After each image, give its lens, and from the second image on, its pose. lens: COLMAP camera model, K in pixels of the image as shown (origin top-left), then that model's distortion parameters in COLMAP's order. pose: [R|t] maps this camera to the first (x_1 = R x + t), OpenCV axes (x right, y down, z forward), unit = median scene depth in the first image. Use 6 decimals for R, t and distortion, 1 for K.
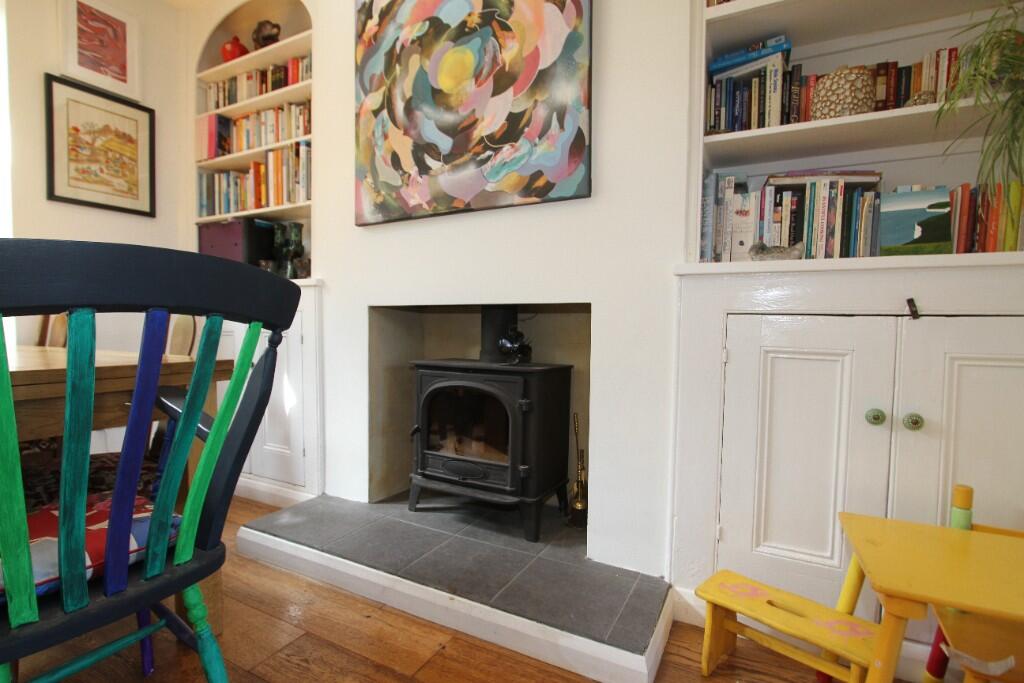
lens RADIAL K [[508.9, 0, 506.4], [0, 508.9, 350.2], [0, 0, 1]] dist [-0.014068, 0.000317]
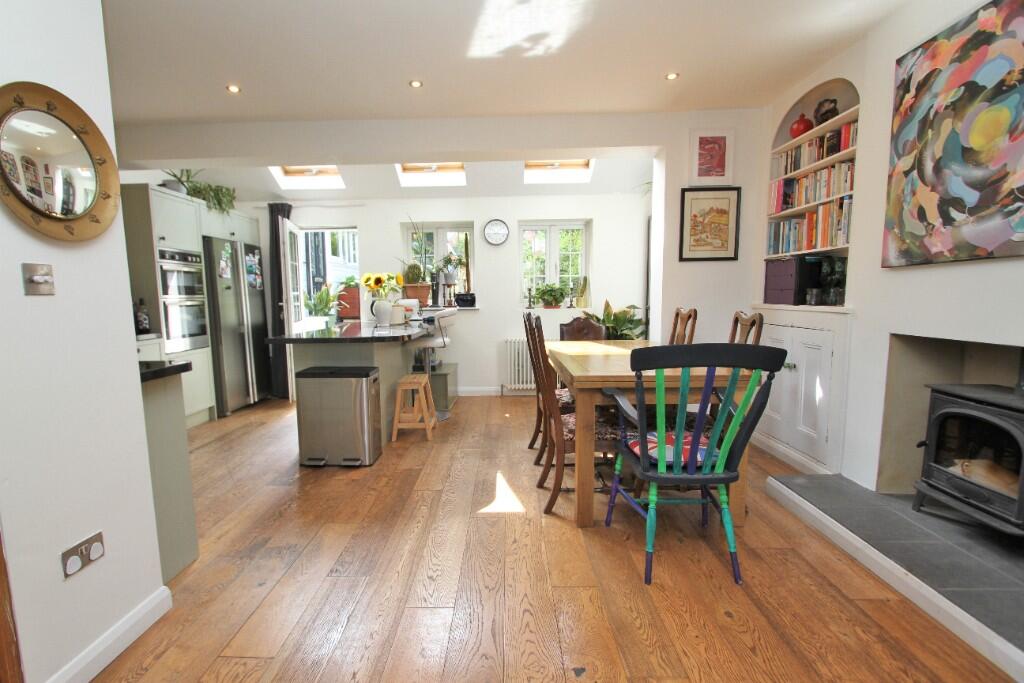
lens RADIAL K [[469.9, 0, 491.2], [0, 469.9, 348.8], [0, 0, 1]] dist [-0.001374, 0.000754]
pose [[0.443325, 0.079948, -0.892789, 0.333931], [-0.025731, 0.996739, 0.076480, -0.119958], [0.895992, -0.010933, 0.443936, -0.374574]]
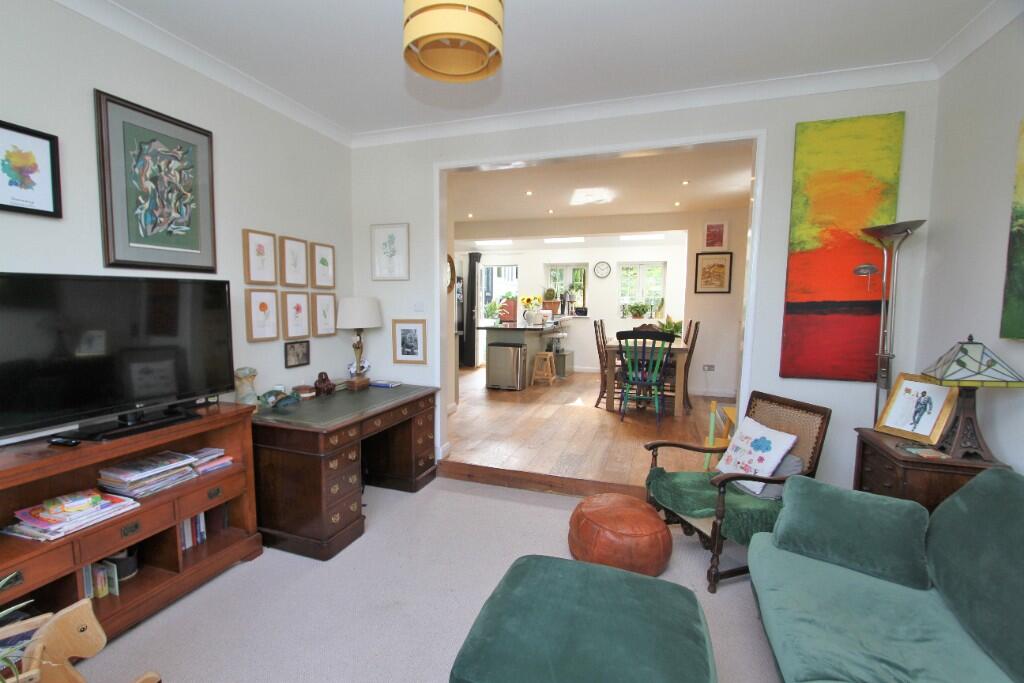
lens RADIAL K [[469.9, 0, 491.2], [0, 469.9, 348.8], [0, 0, 1]] dist [-0.001374, 0.000754]
pose [[0.147811, 0.080748, -0.985714, 2.096759], [-0.055565, 0.995765, 0.073239, -0.117416], [0.987454, 0.043946, 0.151671, -0.784063]]
